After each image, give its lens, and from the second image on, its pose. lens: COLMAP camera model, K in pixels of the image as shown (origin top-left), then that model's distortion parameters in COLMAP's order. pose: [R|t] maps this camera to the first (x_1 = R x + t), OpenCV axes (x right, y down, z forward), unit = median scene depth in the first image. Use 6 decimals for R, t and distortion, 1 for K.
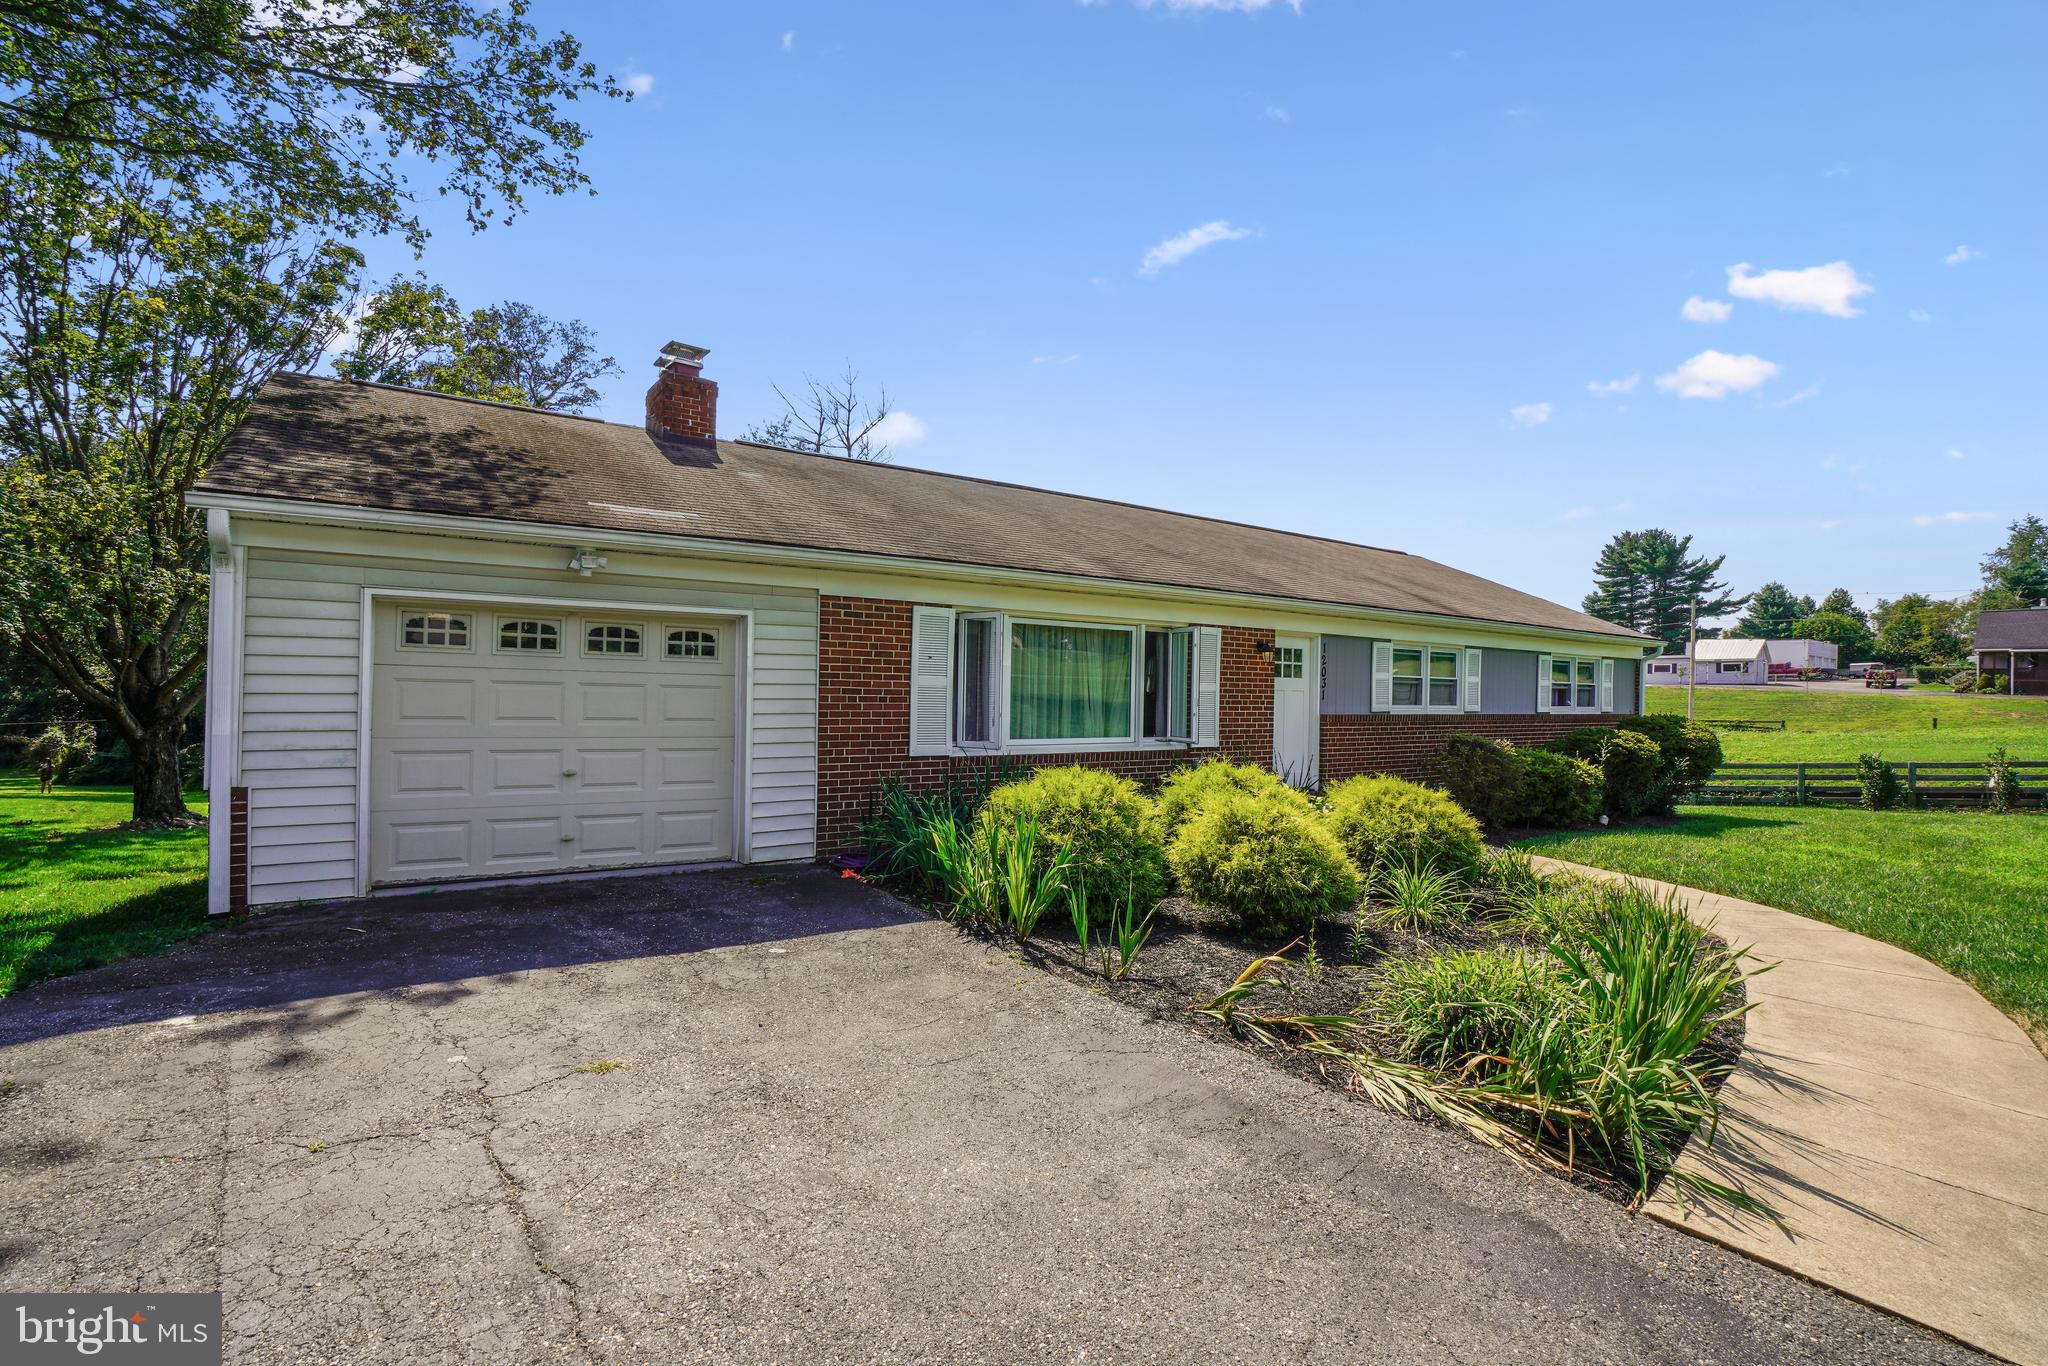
lens RADIAL K [[917.4, 0, 1024.0], [0, 917.4, 683.0], [0, 0, 1]] dist [-0.045133, -0.000019]
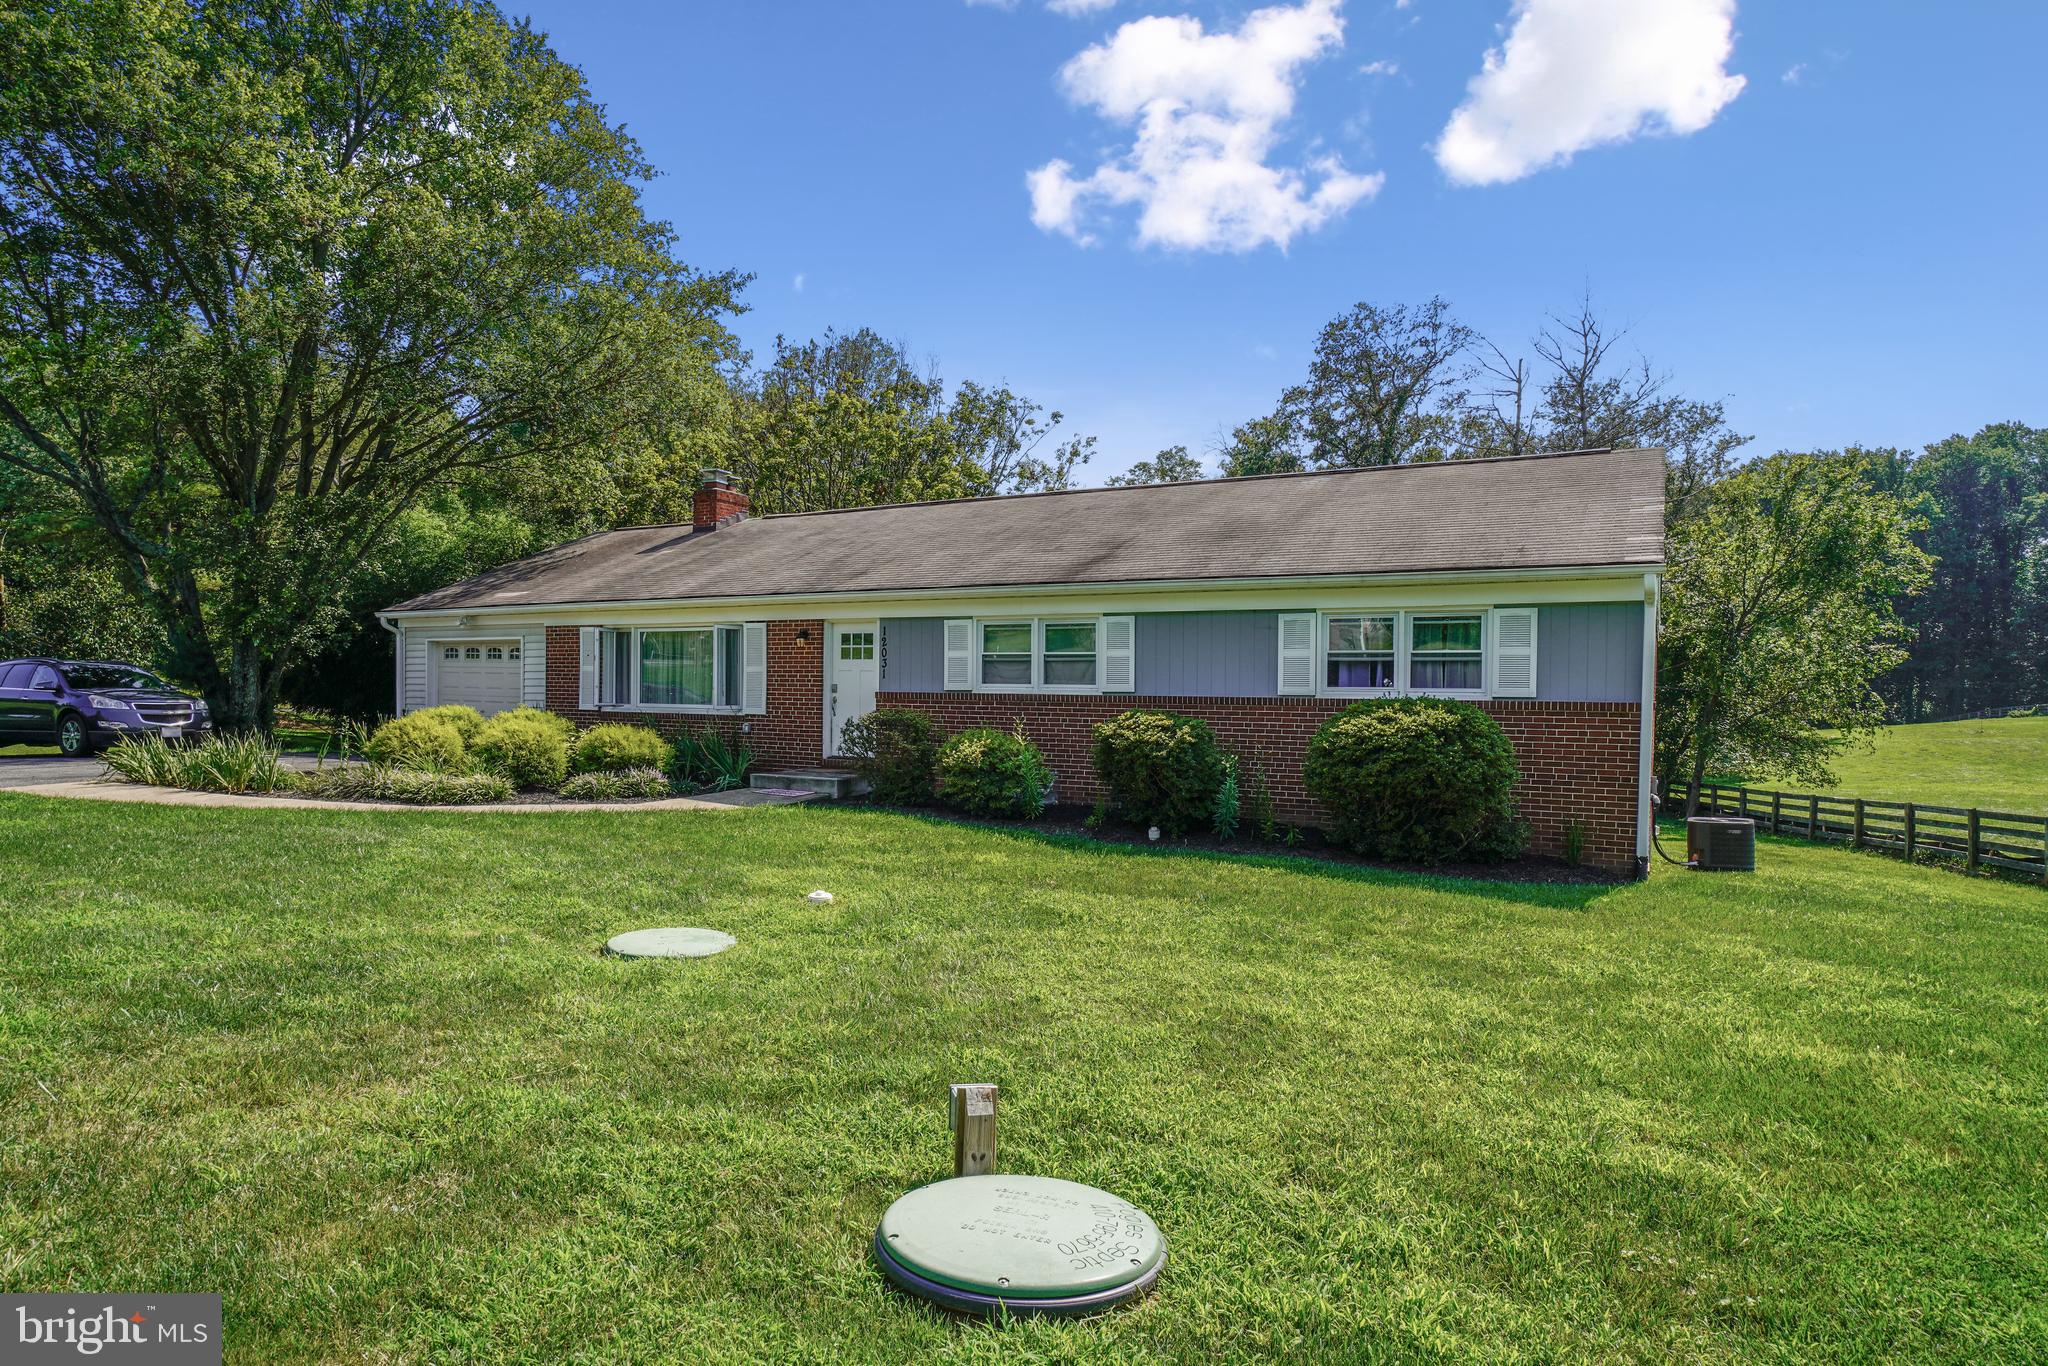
lens RADIAL K [[1103.4, 0, 1024.0], [0, 1103.4, 683.0], [0, 0, 1]] dist [0.000622, -0.000286]
pose [[0.447589, -0.011007, -0.894172, 1.624411], [0.006694, 0.999937, -0.008958, 0.037927], [0.894214, -0.001976, 0.447635, 0.577147]]
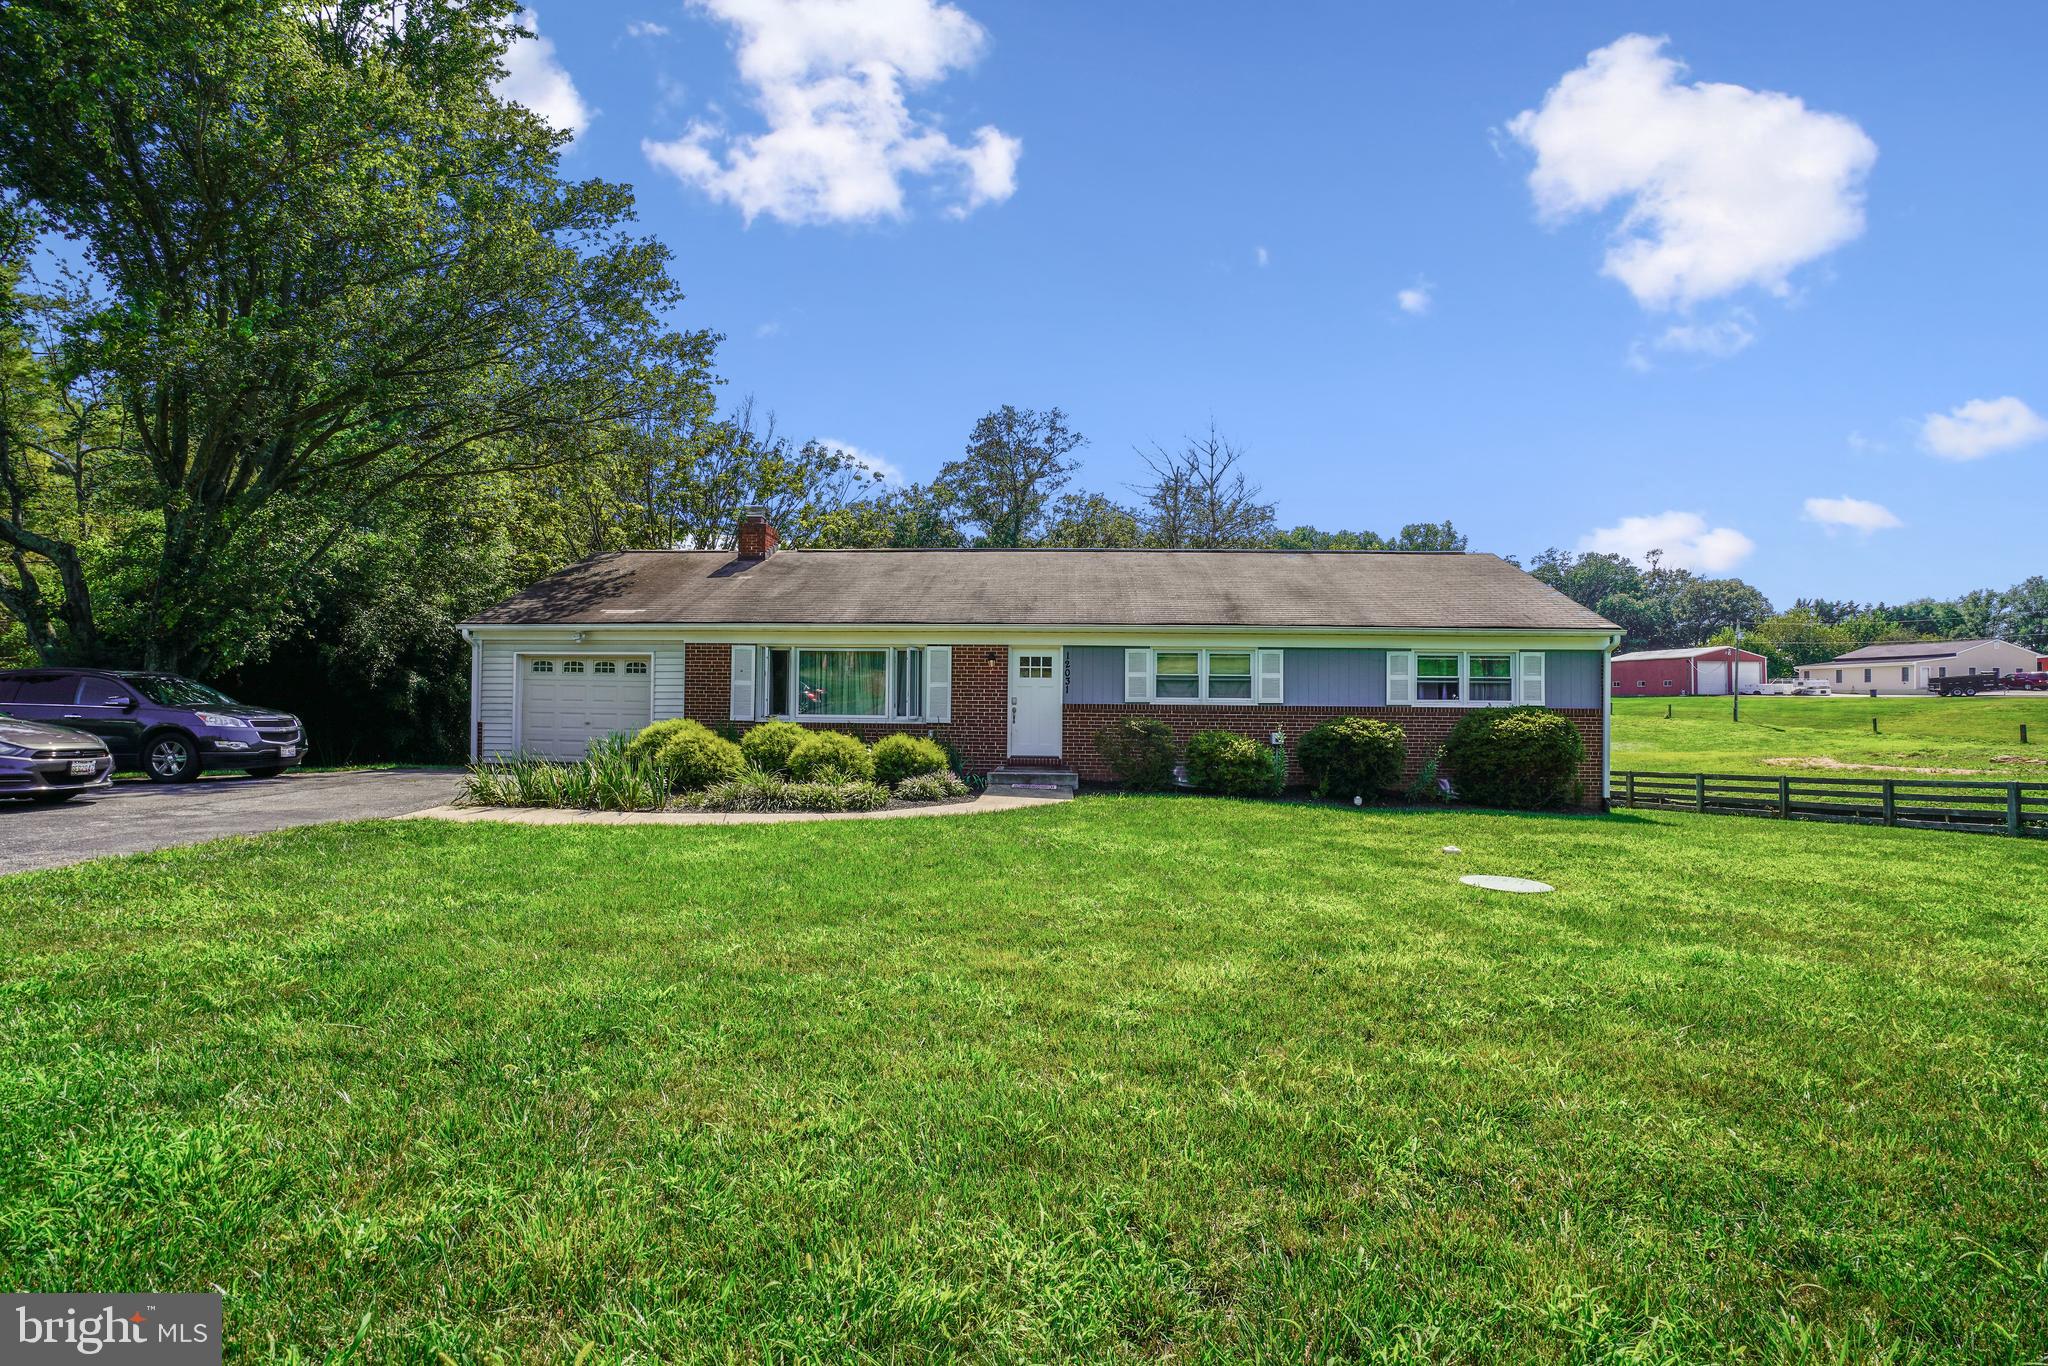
lens RADIAL K [[896.3, 0, 1024.0], [0, 896.3, 683.0], [0, 0, 1]] dist [-0.003304, -0.000010]
pose [[0.786111, -0.015758, -0.617885, 1.146482], [0.009045, 0.999861, -0.013993, 0.022337], [0.618020, 0.005411, 0.786144, -0.107987]]
